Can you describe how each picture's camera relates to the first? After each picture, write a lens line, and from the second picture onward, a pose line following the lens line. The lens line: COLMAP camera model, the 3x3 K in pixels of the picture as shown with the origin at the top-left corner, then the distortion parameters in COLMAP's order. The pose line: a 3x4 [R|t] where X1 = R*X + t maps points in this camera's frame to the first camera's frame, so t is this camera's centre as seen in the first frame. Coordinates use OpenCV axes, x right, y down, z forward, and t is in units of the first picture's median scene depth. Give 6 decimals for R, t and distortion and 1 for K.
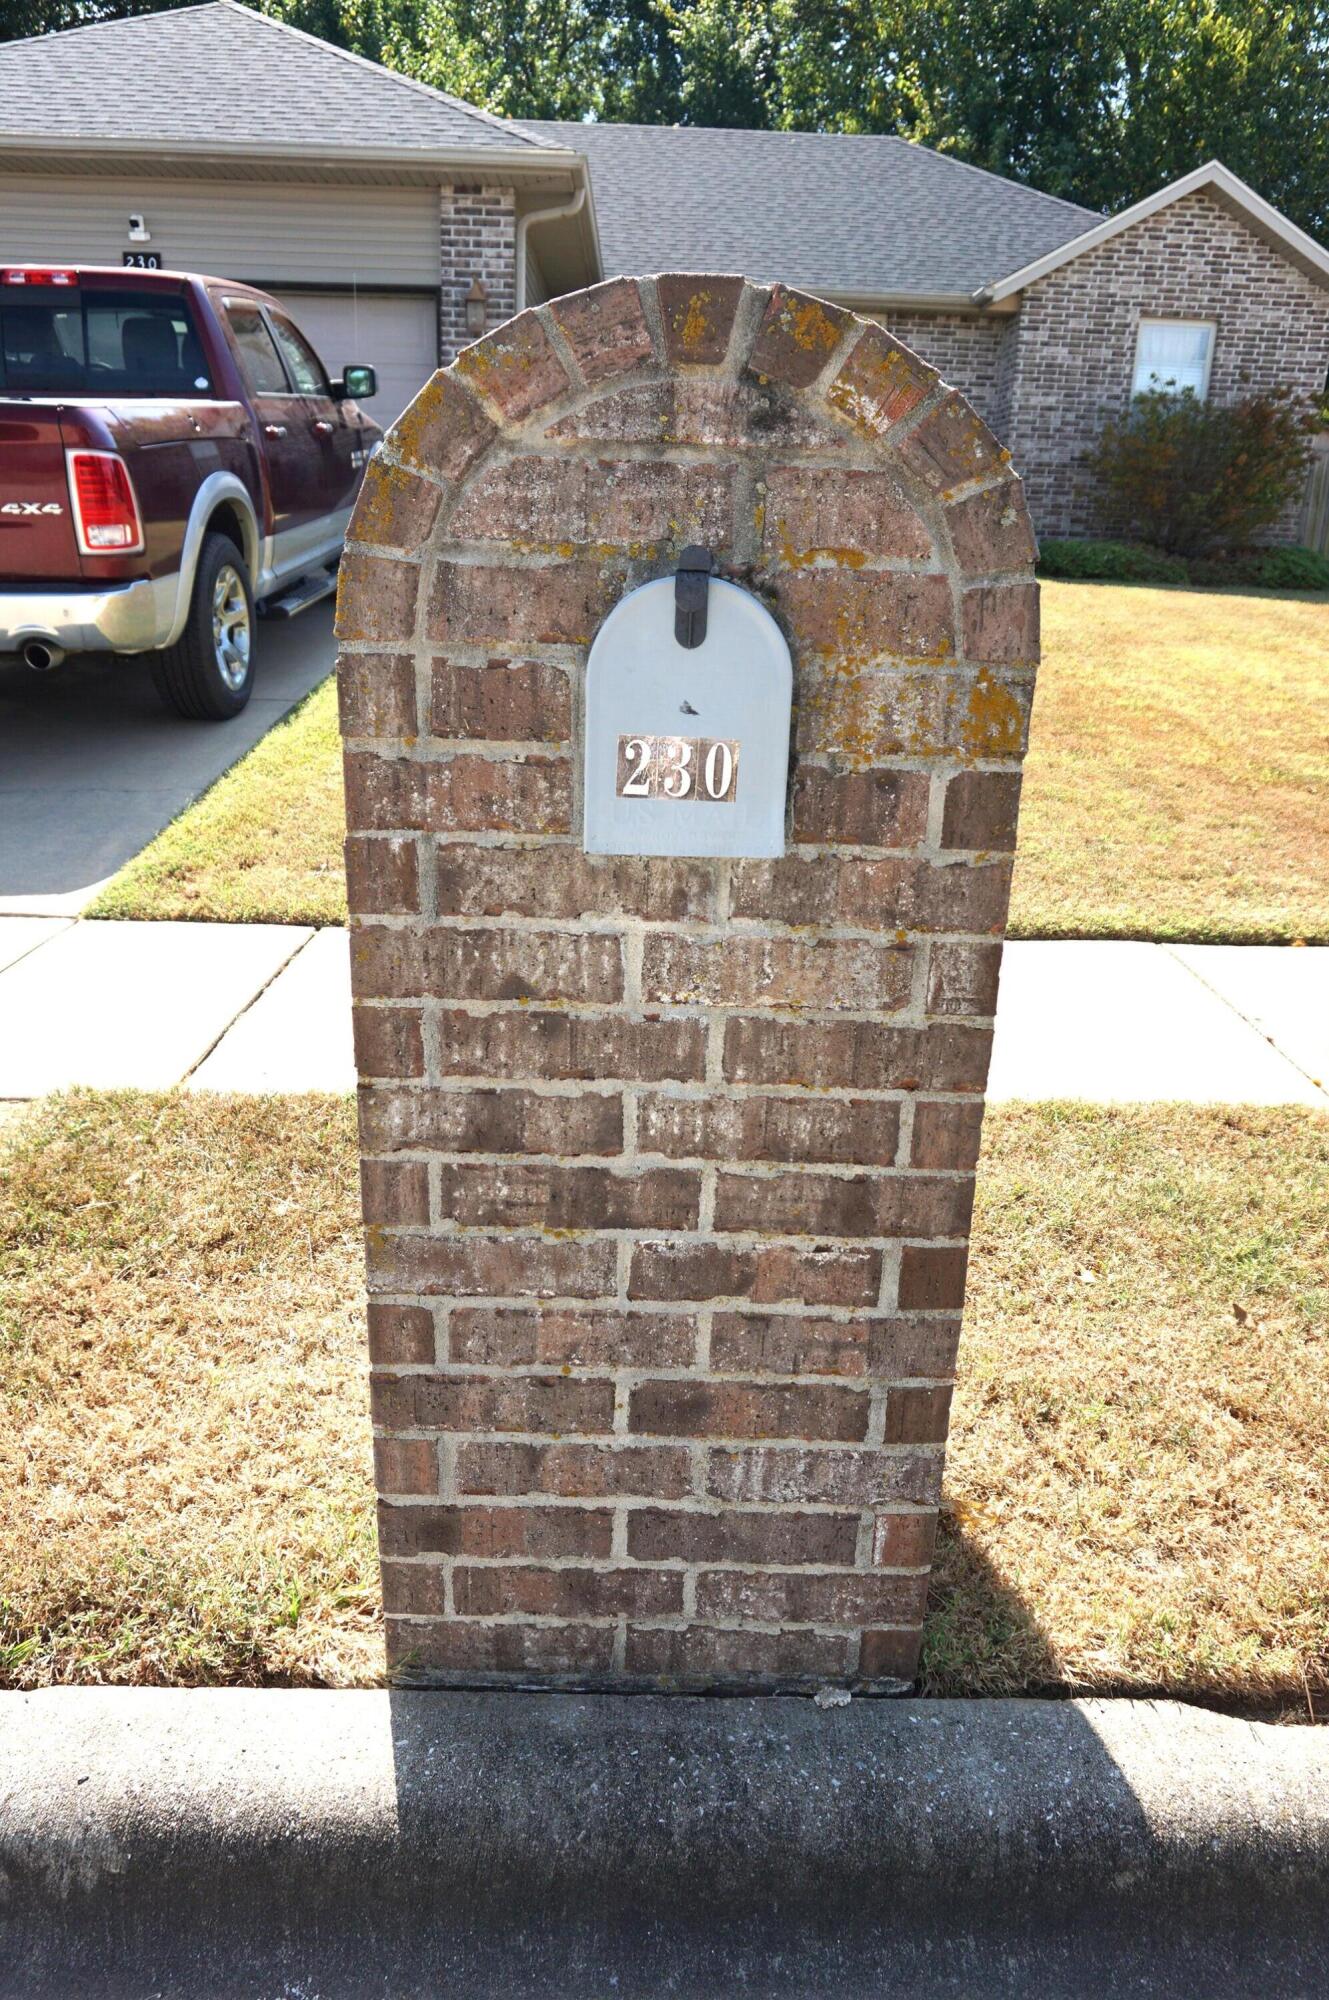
lens RADIAL K [[1356.7, 0, 672.8], [0, 1356.7, 1025.6], [0, 0, 1]] dist [-0.043473, 0.030256]
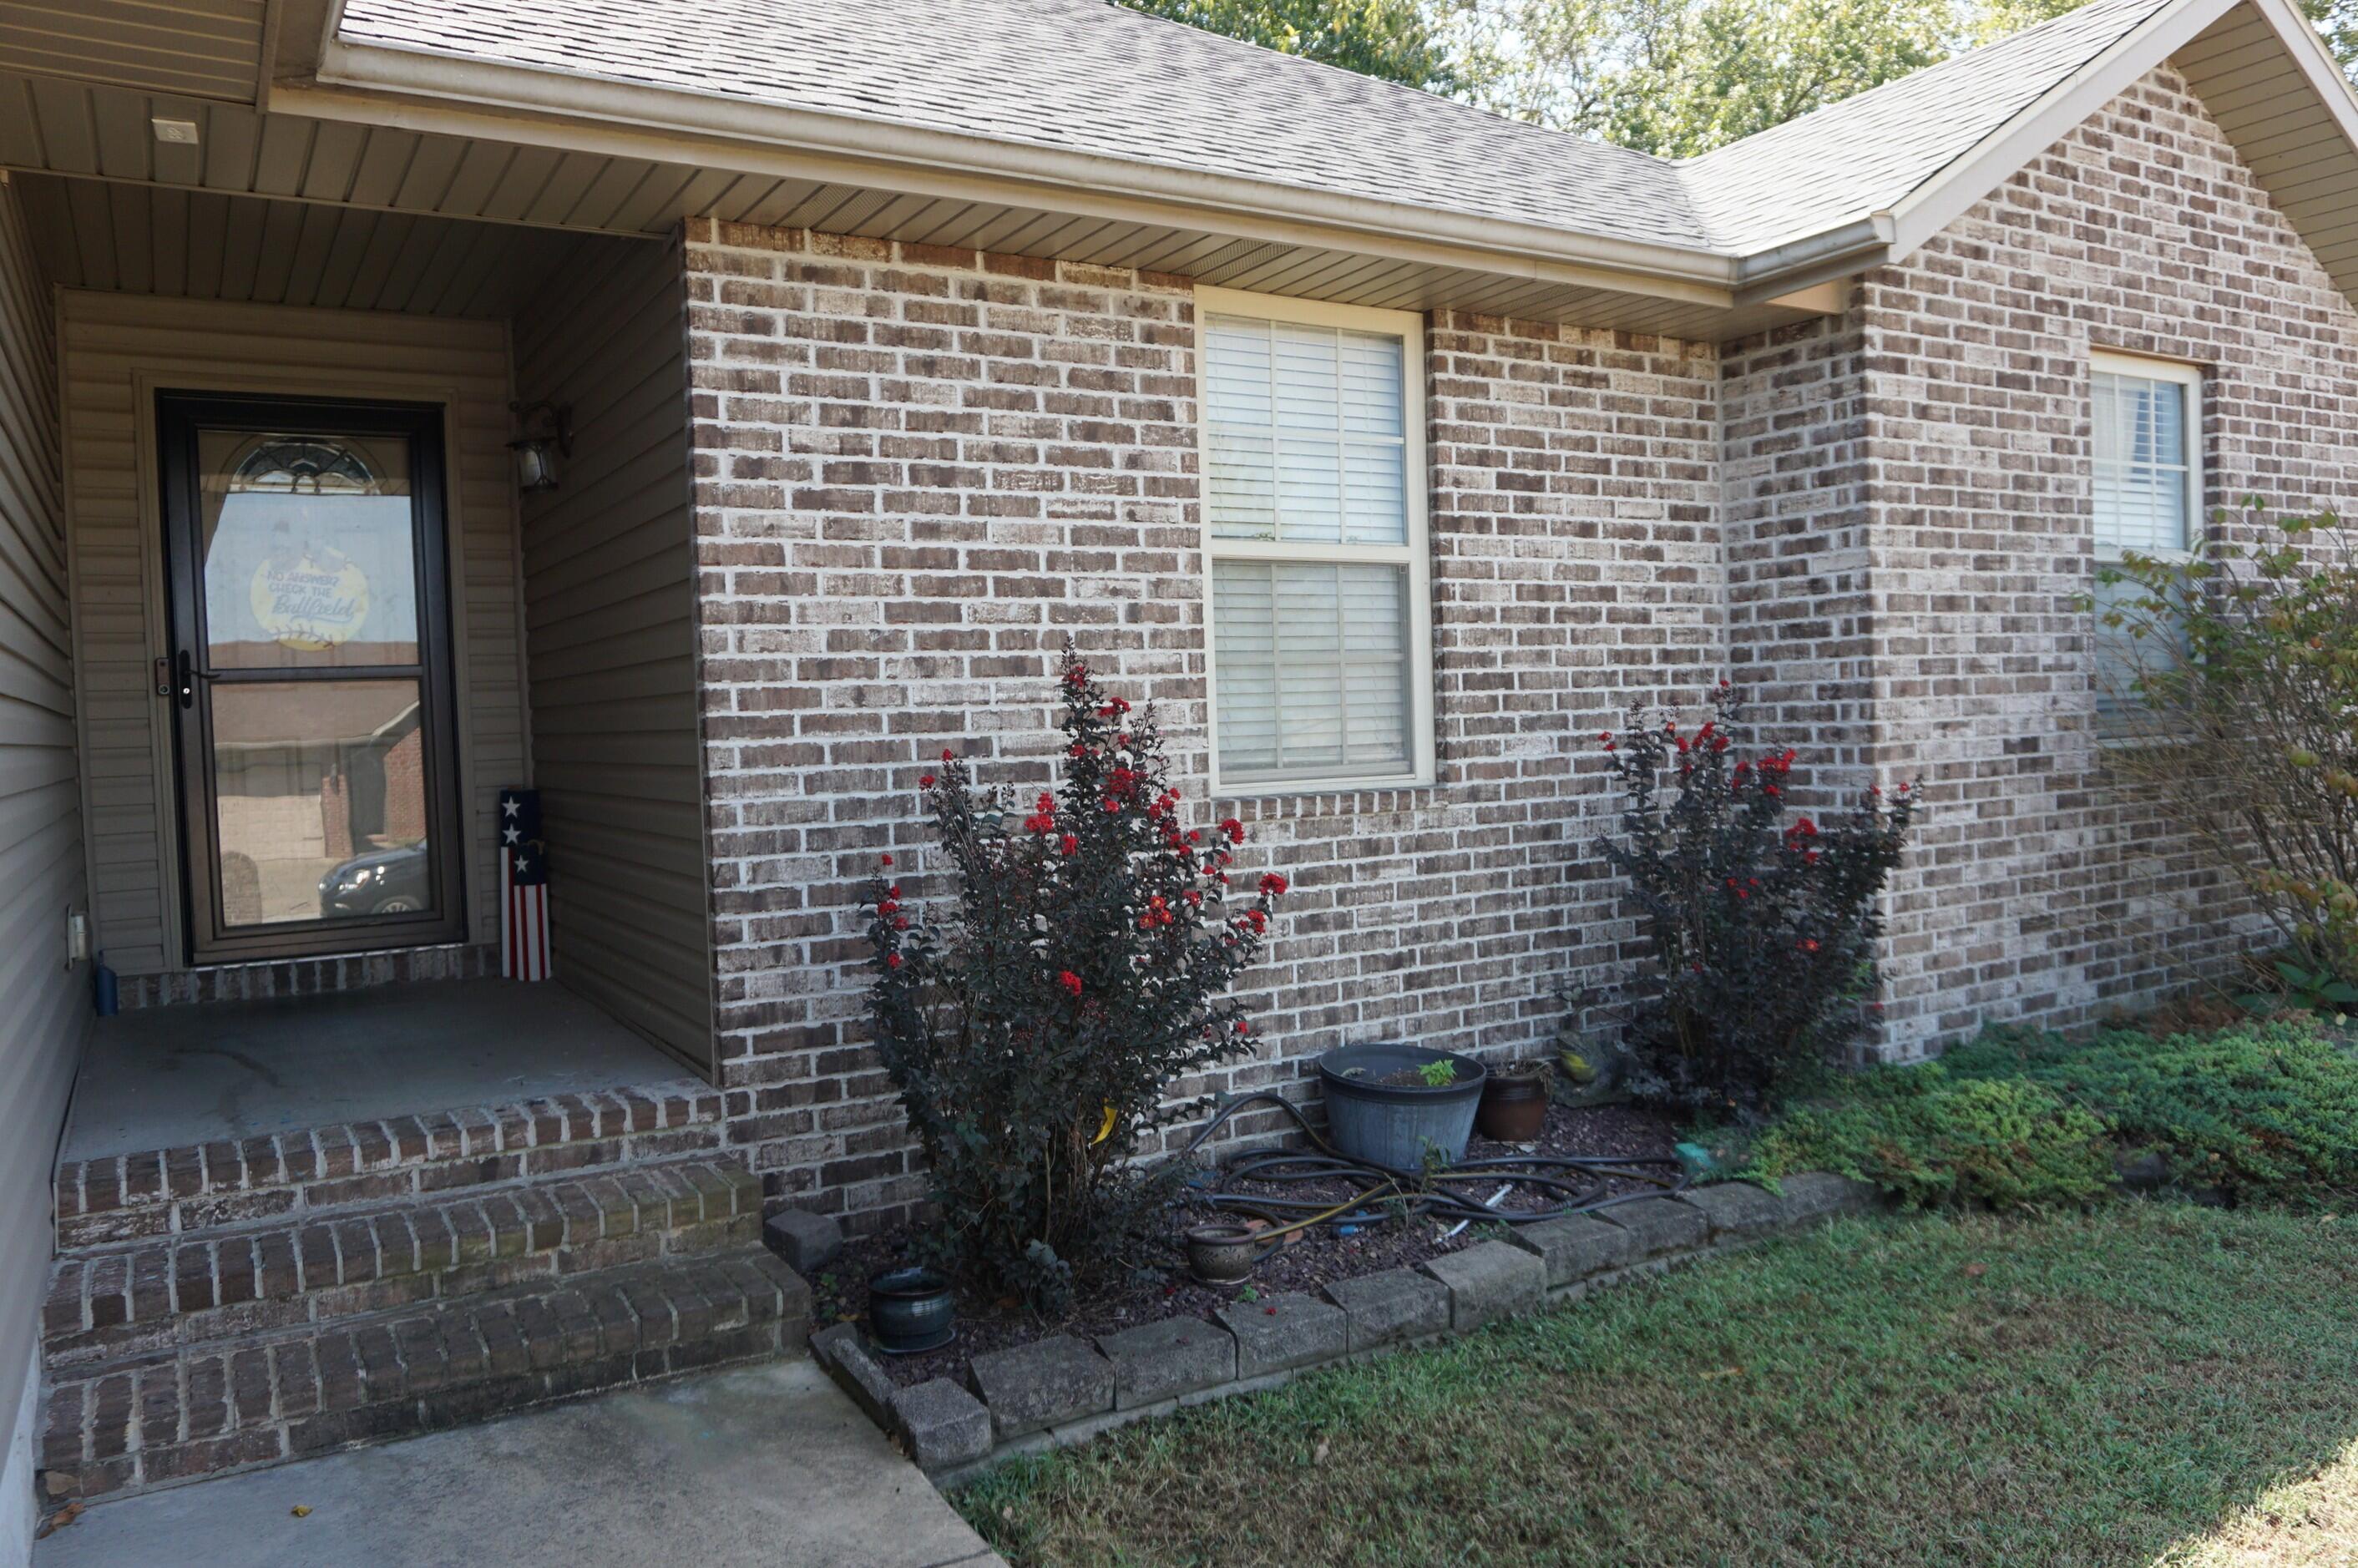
lens RADIAL K [[1667.0, 0, 1171.8], [0, 1667.0, 773.0], [0, 0, 1]] dist [-0.033030, 0.023655]
pose [[0.860261, -0.083732, 0.502932, -0.075153], [0.227951, 0.945508, -0.232493, -0.388533], [-0.456059, 0.314648, 0.832470, 0.804814]]
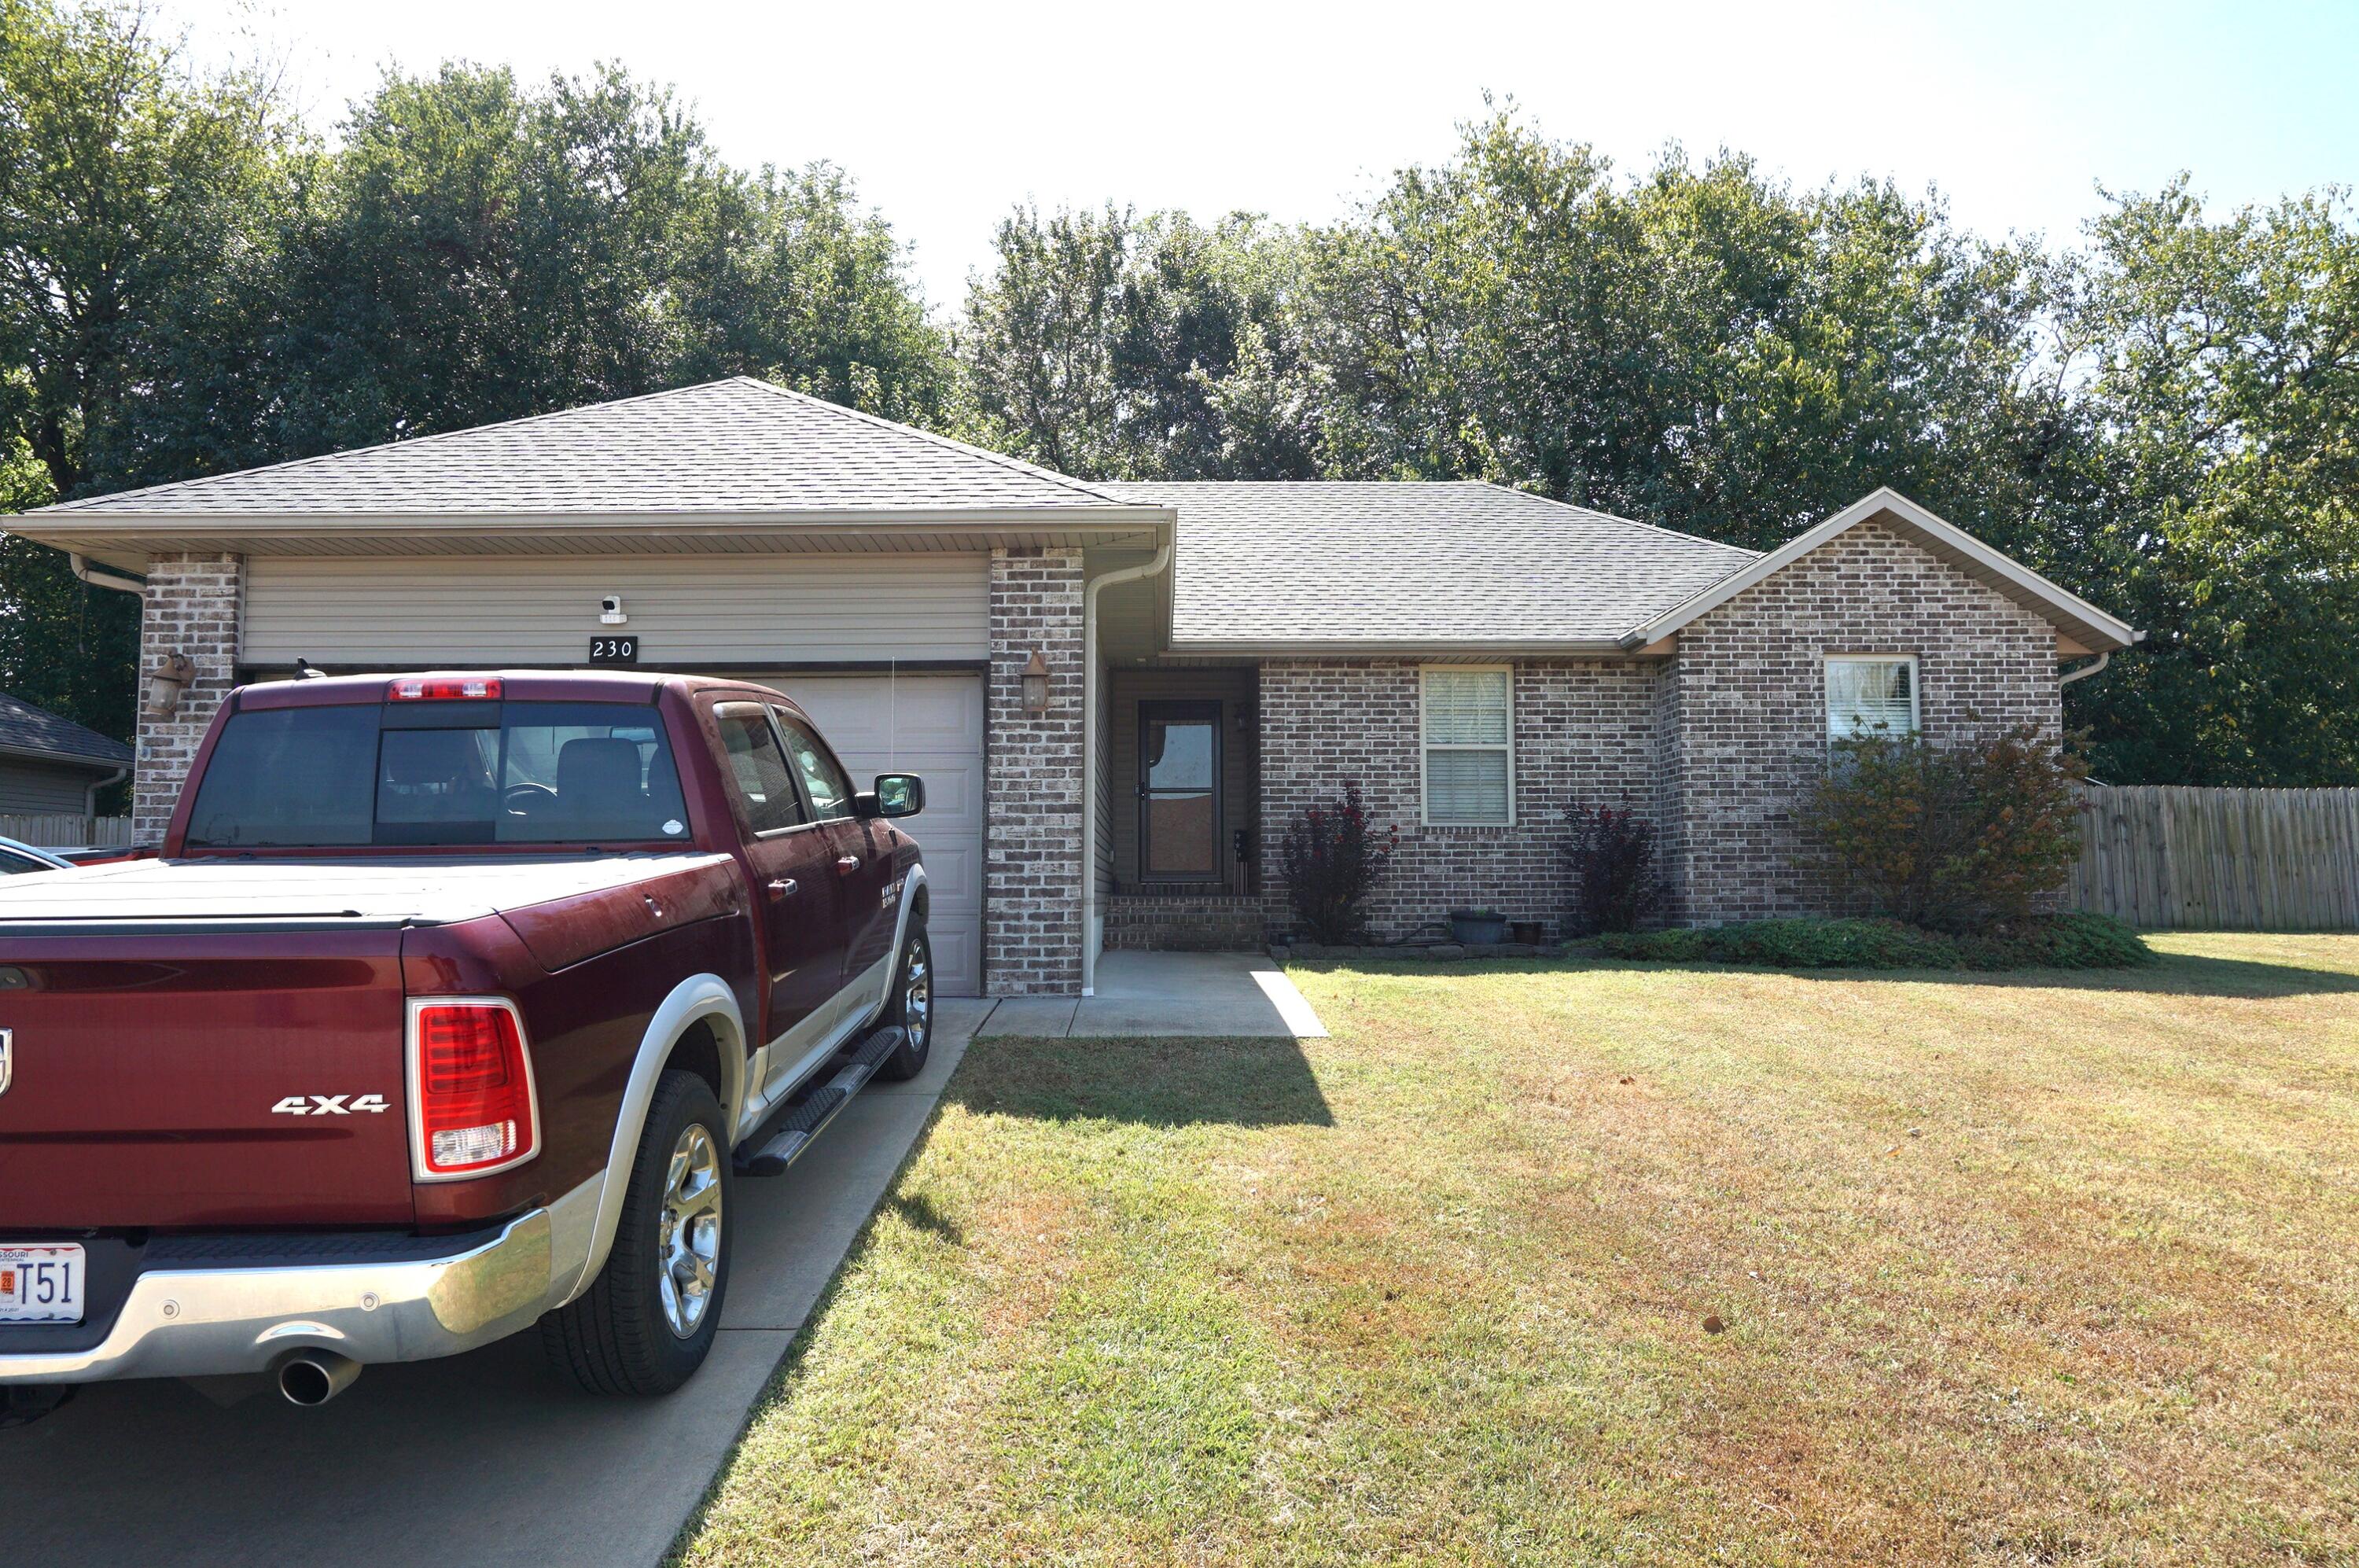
lens RADIAL K [[1600.3, 0, 1180.6], [0, 1600.3, 785.8], [0, 0, 1]] dist [-0.043473, 0.030256]
pose [[0.999186, -0.040225, -0.002963, -0.046857], [0.035742, 0.917066, -0.397130, -0.082508], [0.018692, 0.396701, 0.917758, 0.131451]]
